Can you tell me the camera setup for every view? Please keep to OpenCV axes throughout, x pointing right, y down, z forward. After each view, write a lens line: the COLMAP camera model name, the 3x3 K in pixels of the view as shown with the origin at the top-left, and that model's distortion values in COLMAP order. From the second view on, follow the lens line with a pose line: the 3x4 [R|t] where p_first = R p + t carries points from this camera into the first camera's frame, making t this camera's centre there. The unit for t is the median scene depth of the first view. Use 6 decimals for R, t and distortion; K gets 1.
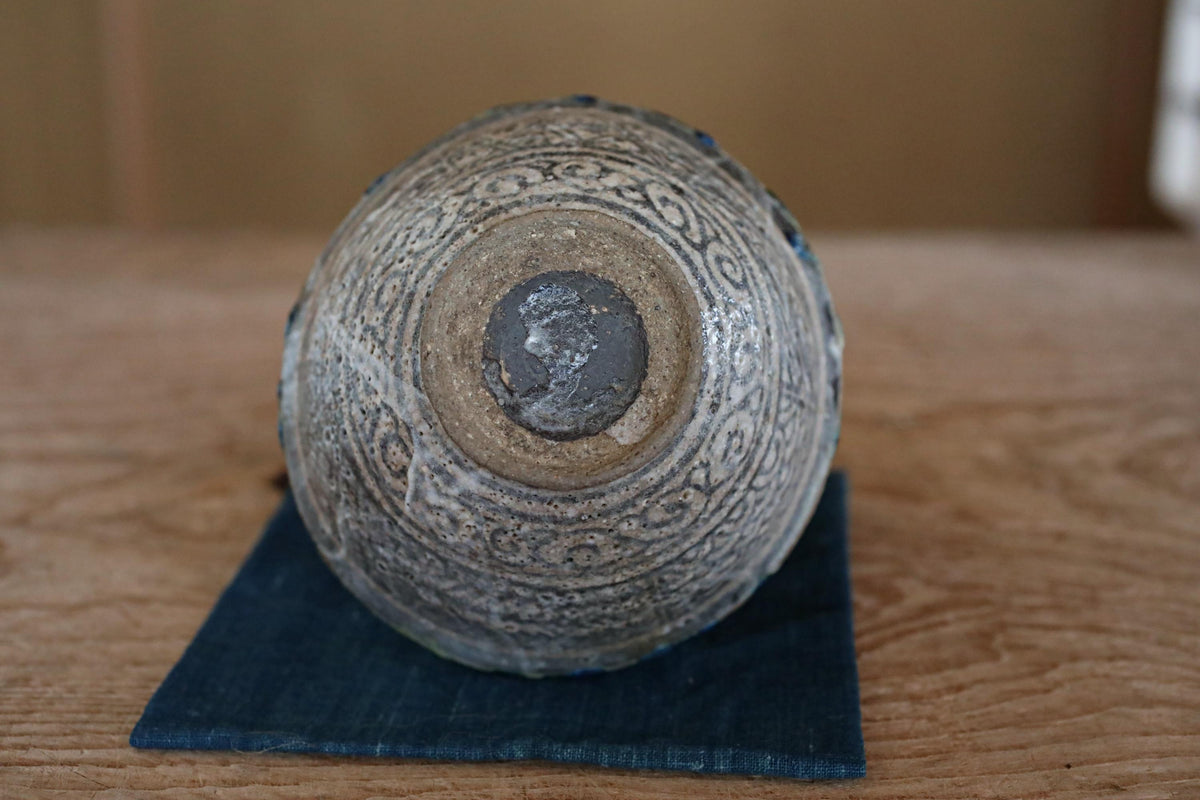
lens RADIAL K [[1974.7, 0, 600.0], [0, 1974.7, 400.0], [0, 0, 1]] dist [0.016035, 0.090383]
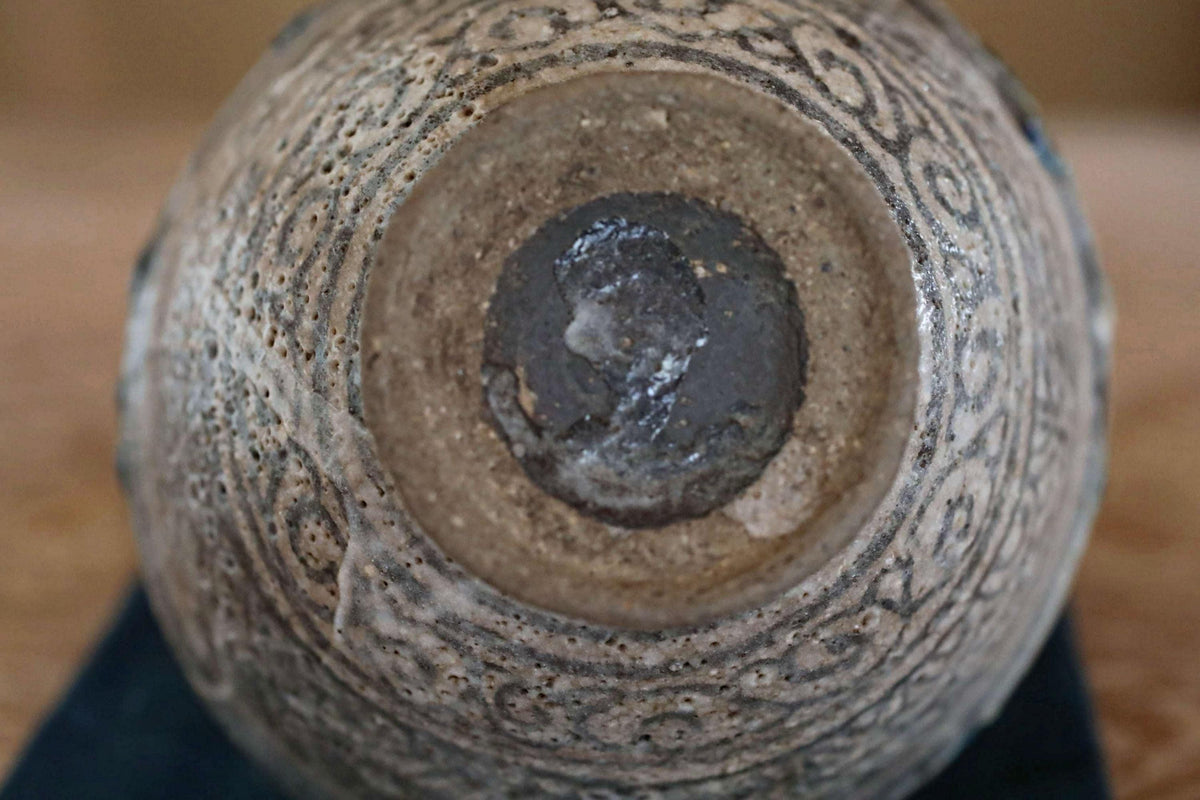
lens RADIAL K [[1974.7, 0, 600.0], [0, 1974.7, 400.0], [0, 0, 1]] dist [0.016035, 0.090383]
pose [[0.999936, 0.007034, 0.008857, -0.032540], [-0.007505, 0.998499, 0.054259, -0.038363], [-0.008462, -0.054322, 0.998488, 0.473803]]
